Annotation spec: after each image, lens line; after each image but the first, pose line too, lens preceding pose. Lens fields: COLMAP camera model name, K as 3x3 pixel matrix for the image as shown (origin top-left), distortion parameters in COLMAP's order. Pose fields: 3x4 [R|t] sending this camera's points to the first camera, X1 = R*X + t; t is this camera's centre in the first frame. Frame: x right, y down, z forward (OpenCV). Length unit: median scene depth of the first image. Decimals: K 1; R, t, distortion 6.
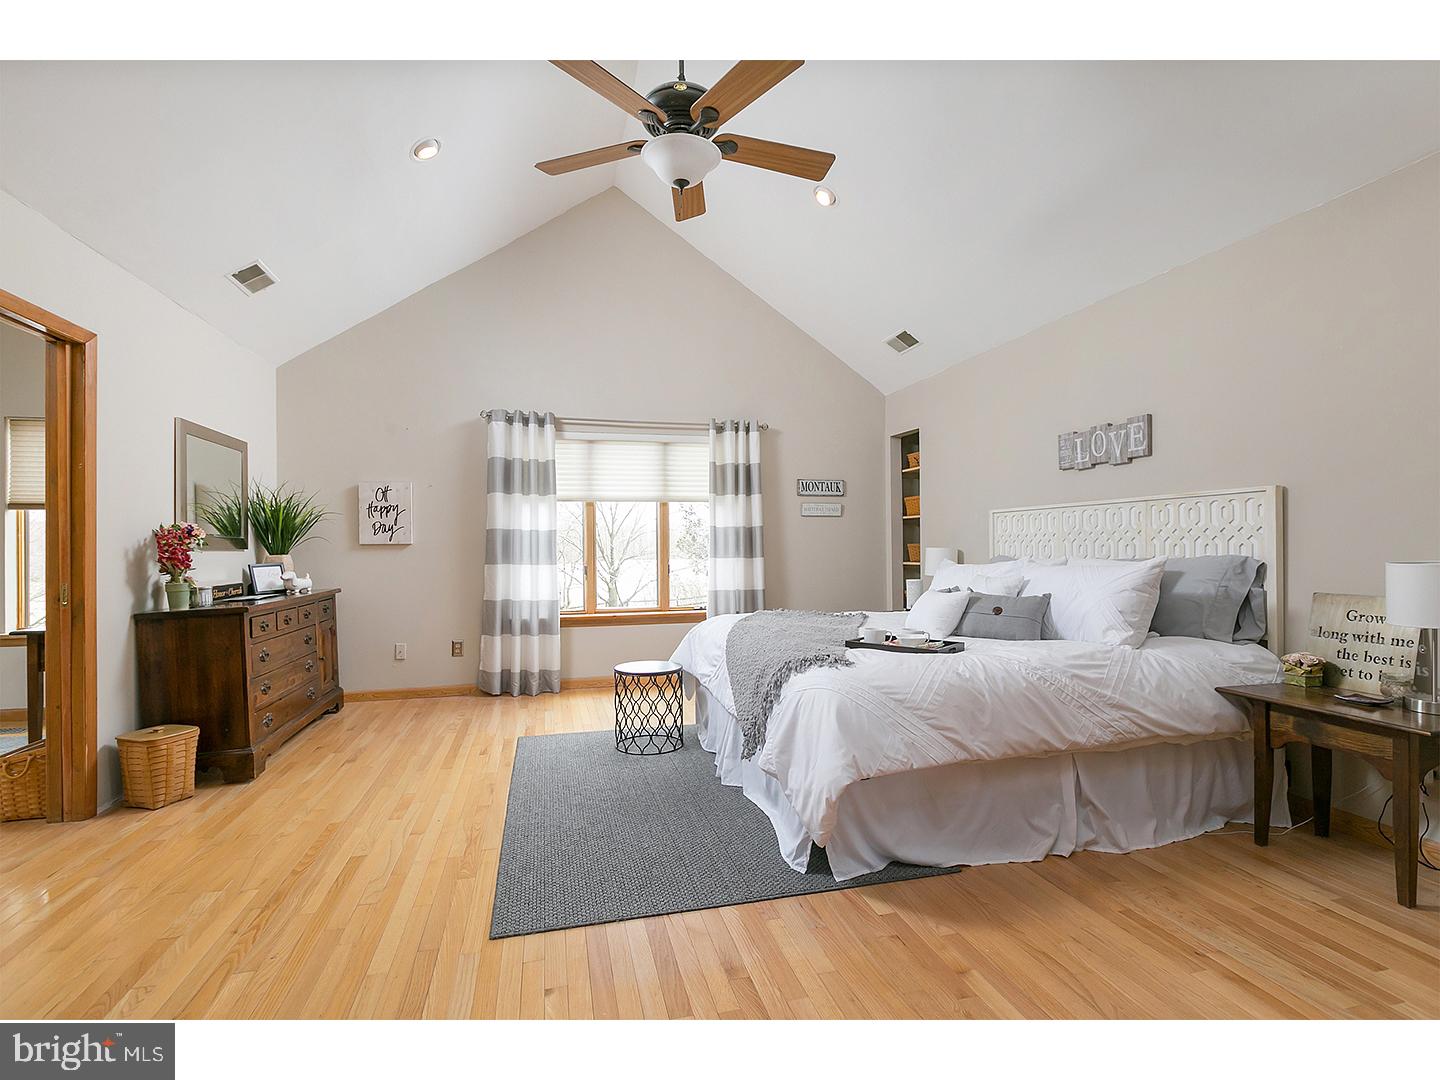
lens RADIAL K [[696.4, 0, 720.0], [0, 696.4, 540.0], [0, 0, 1]] dist [-0.000837, 0.000000]
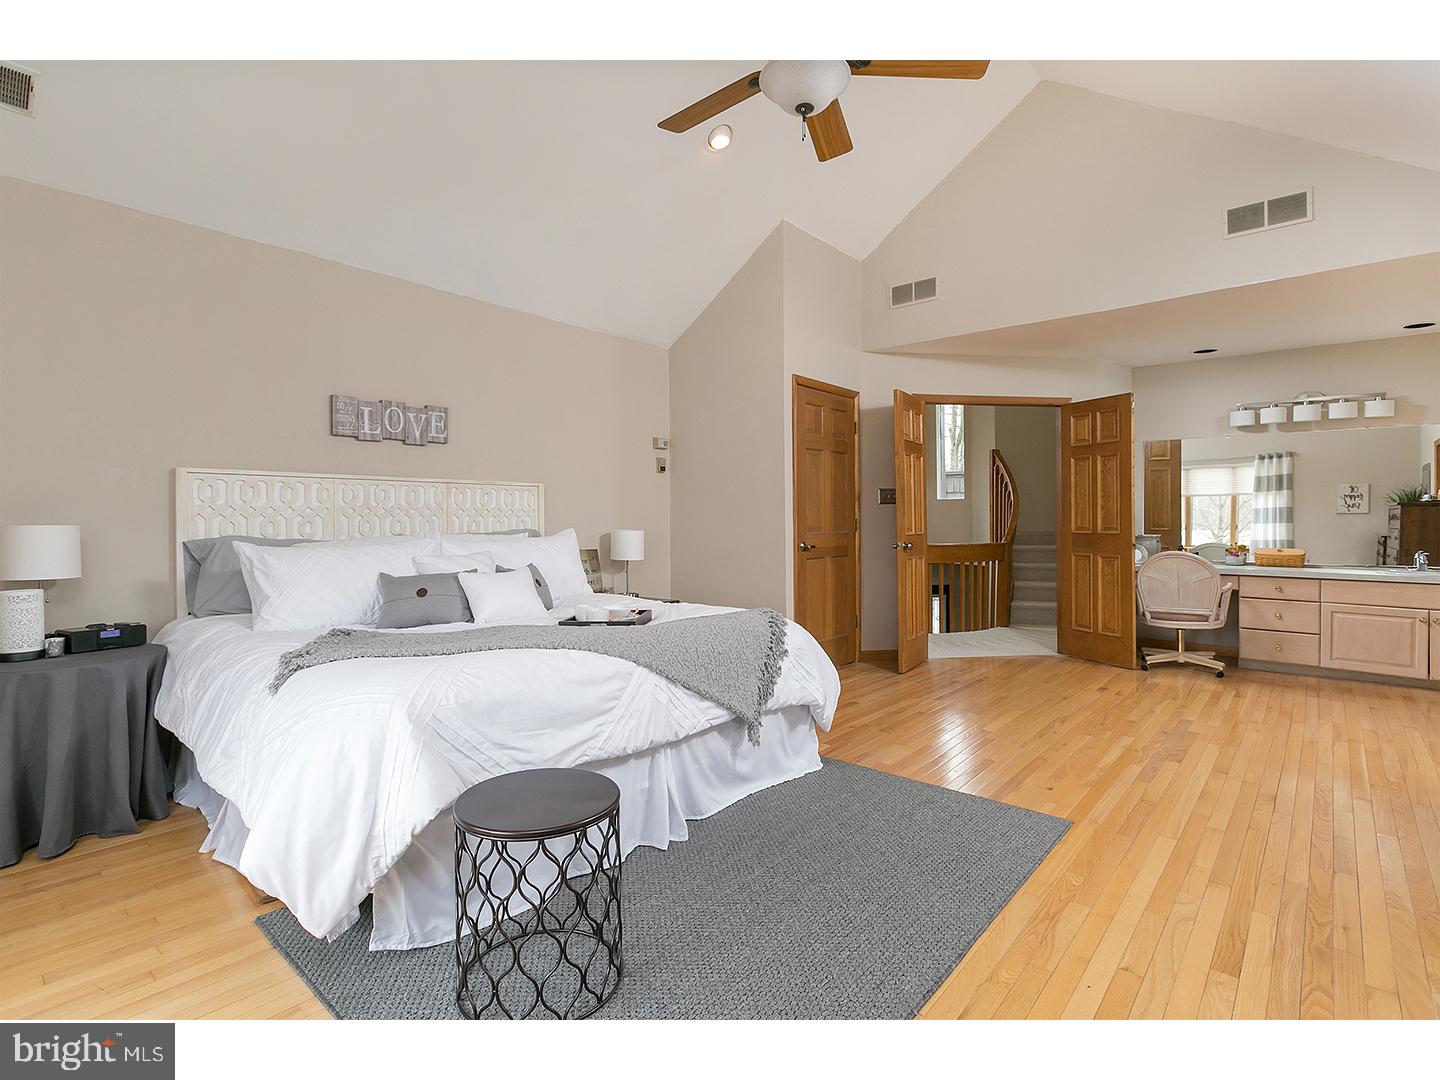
lens RADIAL K [[696.4, 0, 720.0], [0, 696.4, 540.0], [0, 0, 1]] dist [-0.000837, 0.000000]
pose [[-0.574807, -0.004049, 0.818279, -0.552362], [0.003145, 0.999969, 0.007158, 0.027349], [-0.818283, 0.006688, -0.574777, 1.247765]]
